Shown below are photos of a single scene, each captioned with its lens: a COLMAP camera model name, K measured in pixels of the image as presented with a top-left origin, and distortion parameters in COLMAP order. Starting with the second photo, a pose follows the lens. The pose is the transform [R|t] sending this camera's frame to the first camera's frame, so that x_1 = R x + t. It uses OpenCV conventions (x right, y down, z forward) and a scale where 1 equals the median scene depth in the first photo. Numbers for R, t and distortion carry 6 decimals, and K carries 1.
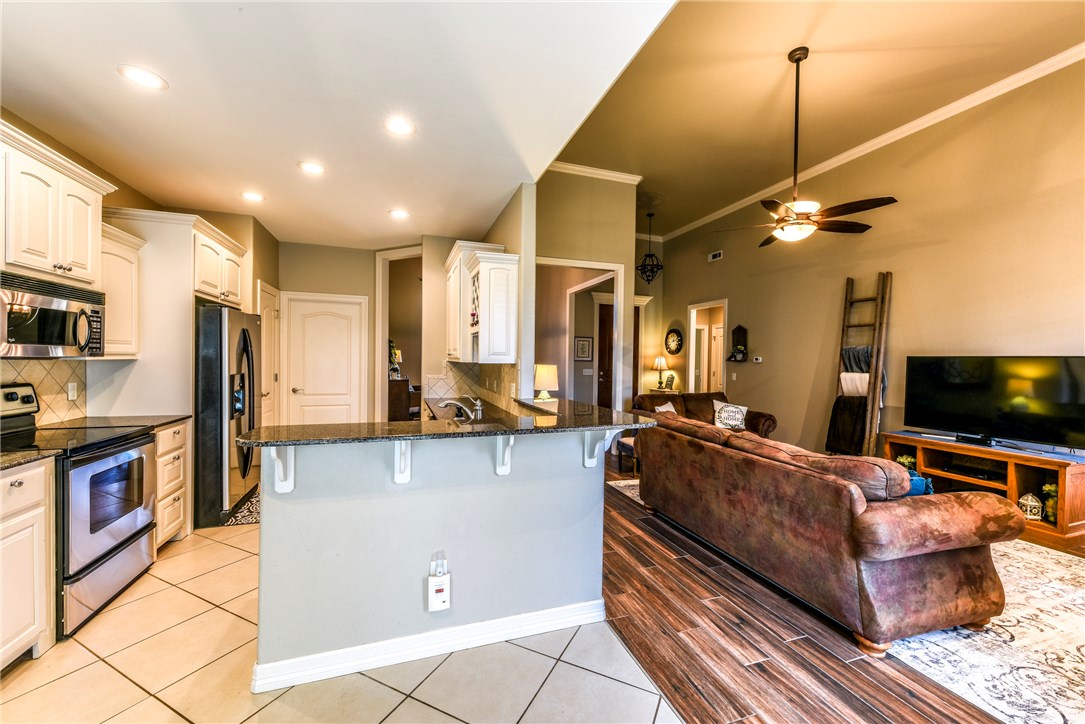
lens RADIAL K [[424.0, 0, 544.6], [0, 424.0, 365.3], [0, 0, 1]] dist [0.005394, -0.002413]
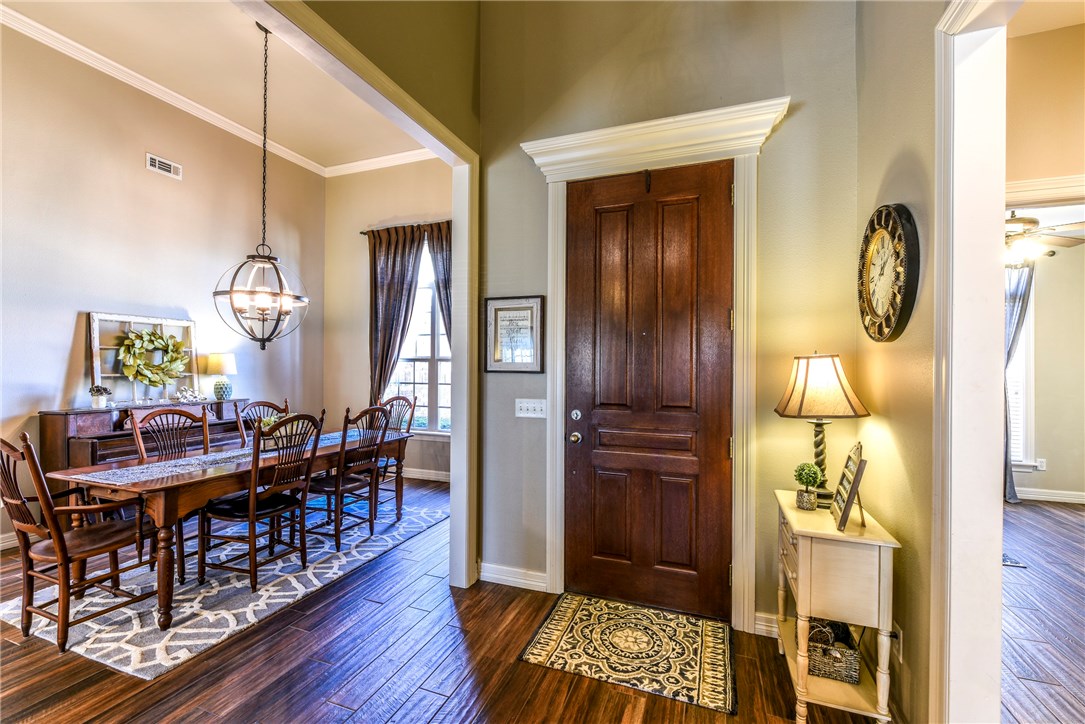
lens RADIAL K [[449.6, 0, 547.0], [0, 449.6, 364.6], [0, 0, 1]] dist [-0.000662, -0.001764]
pose [[0.769276, -0.011352, -0.638816, 0.523777], [-0.006748, 0.999642, -0.025890, -0.012643], [0.638882, 0.024227, 0.768924, 1.232308]]
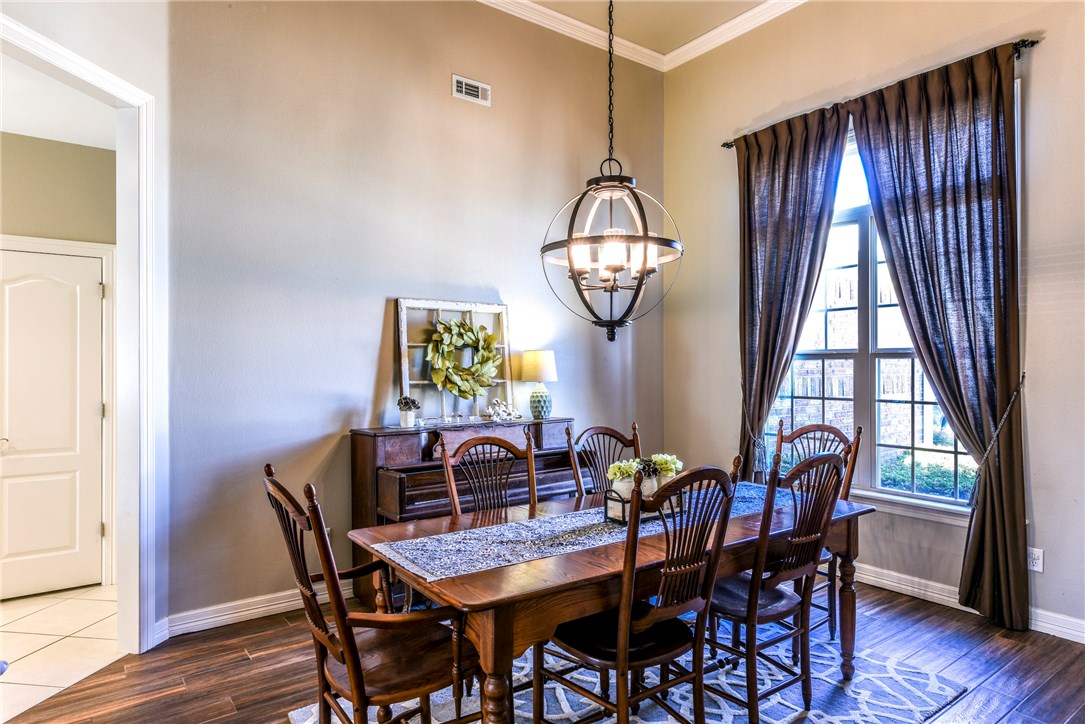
lens RADIAL K [[633.6, 0, 544.4], [0, 633.6, 365.0], [0, 0, 1]] dist [0.000837, 0.000676]
pose [[0.295759, -0.016507, -0.955120, 0.280278], [-0.010768, 0.999730, -0.020612, -0.016340], [0.955202, 0.016381, 0.295501, 1.259446]]
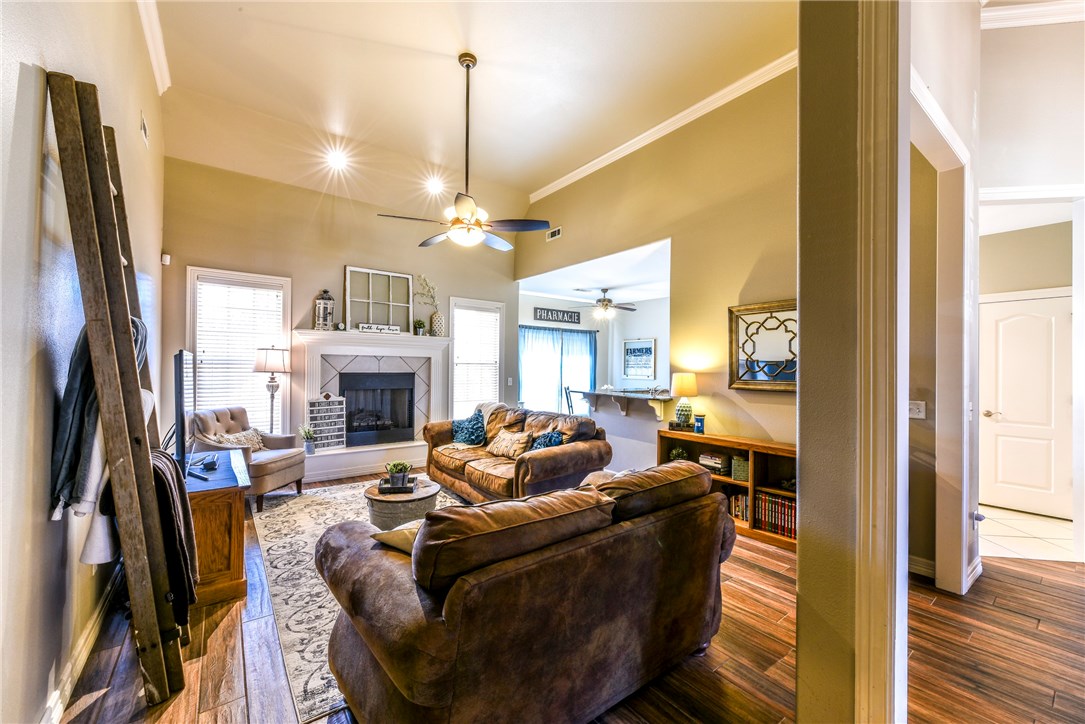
lens RADIAL K [[424.0, 0, 545.1], [0, 424.0, 364.5], [0, 0, 1]] dist [0.005394, -0.002413]
pose [[-0.951289, -0.024011, -0.307365, 0.495175], [-0.026950, 0.999623, 0.005320, -0.014963], [0.307121, 0.013345, -0.951577, 1.397057]]
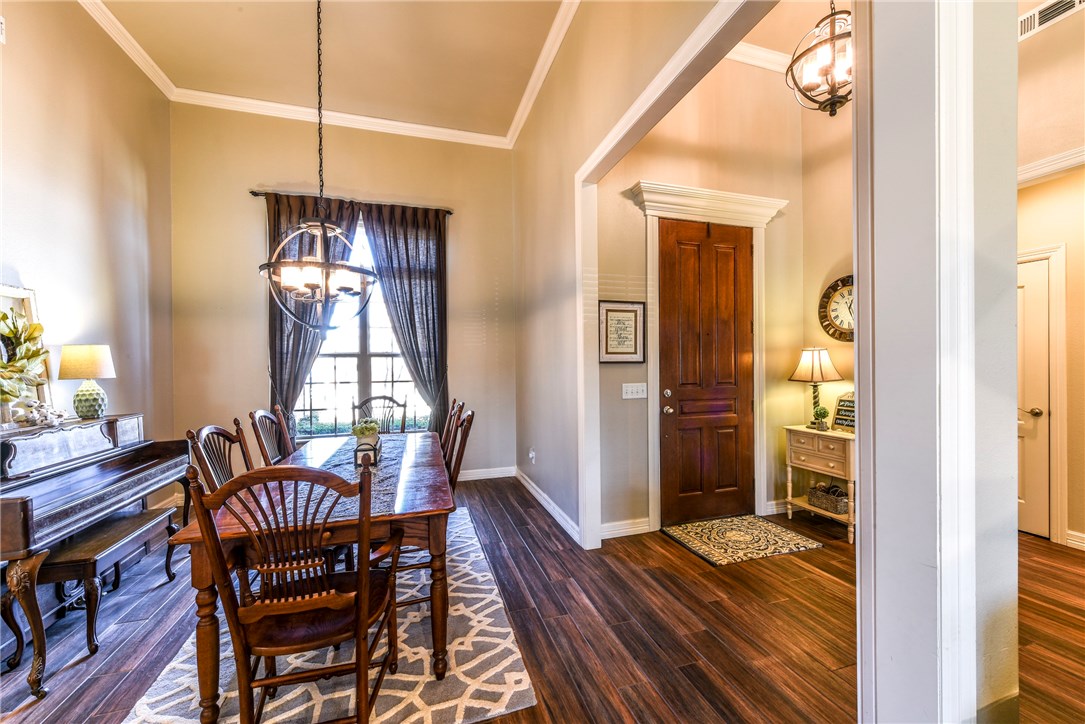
lens RADIAL K [[424.0, 0, 546.4], [0, 424.0, 365.3], [0, 0, 1]] dist [0.005394, -0.002413]
pose [[0.999315, -0.024431, -0.027812, 0.053358], [0.024097, 0.999634, -0.012273, -0.007954], [0.028101, 0.011595, 0.999538, 0.993430]]
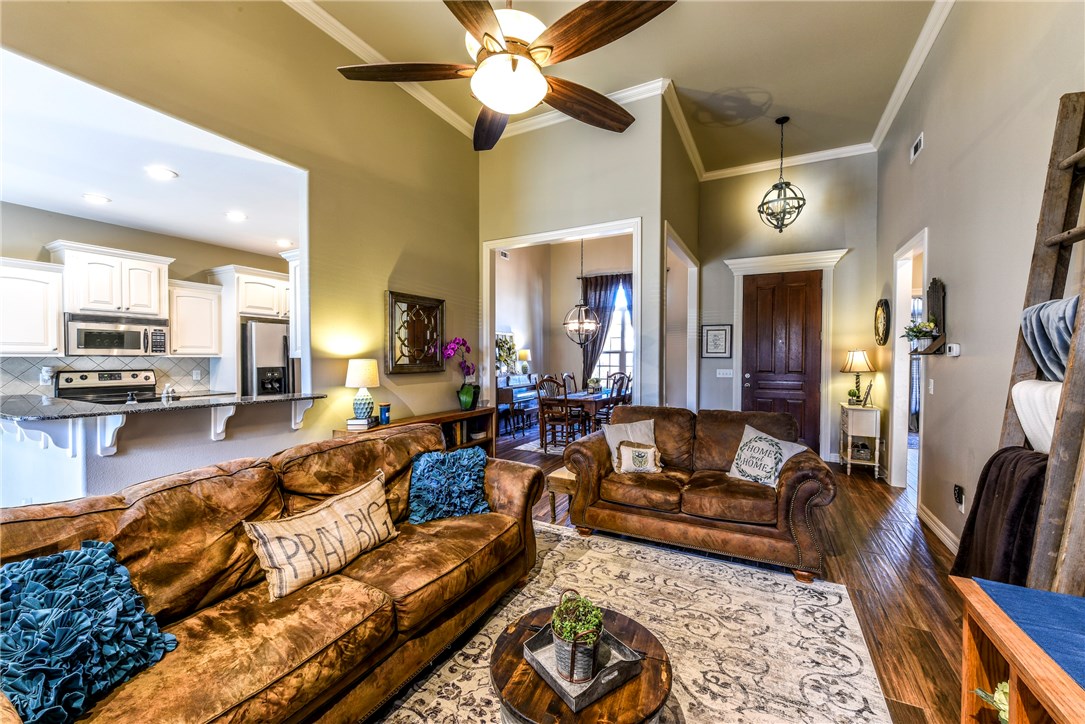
lens RADIAL K [[424.0, 0, 544.9], [0, 424.0, 366.1], [0, 0, 1]] dist [0.005394, -0.002413]
pose [[0.681573, 0.003799, -0.731740, 0.682712], [-0.005436, 0.999985, 0.000128, 0.008413], [0.731730, 0.003891, 0.681583, 0.478688]]
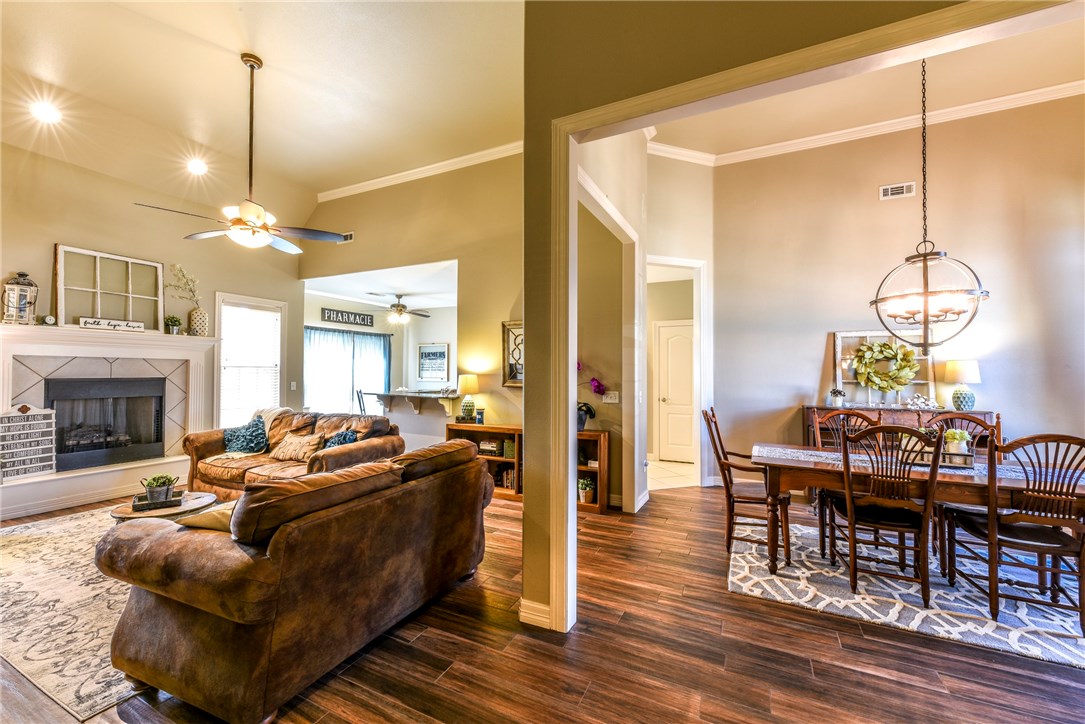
lens RADIAL K [[424.0, 0, 547.8], [0, 424.0, 365.5], [0, 0, 1]] dist [0.005394, -0.002413]
pose [[-0.706003, -0.025853, -0.707737, 0.548186], [-0.024897, 0.999622, -0.011680, -0.015707], [0.707771, 0.009375, -0.706380, 1.515385]]
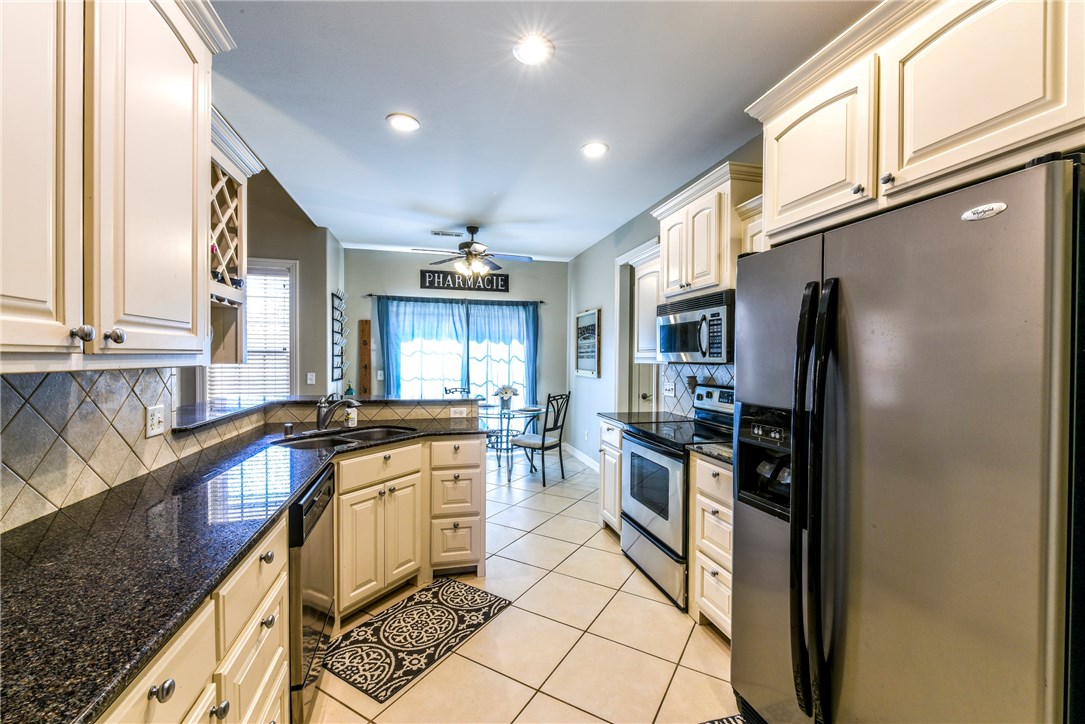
lens RADIAL K [[449.6, 0, 543.8], [0, 449.6, 359.7], [0, 0, 1]] dist [-0.000662, -0.001764]
pose [[-0.995874, -0.021450, 0.088178, -0.376644], [-0.019711, 0.999595, 0.020542, -0.018948], [-0.088583, 0.018719, -0.995893, 0.996467]]
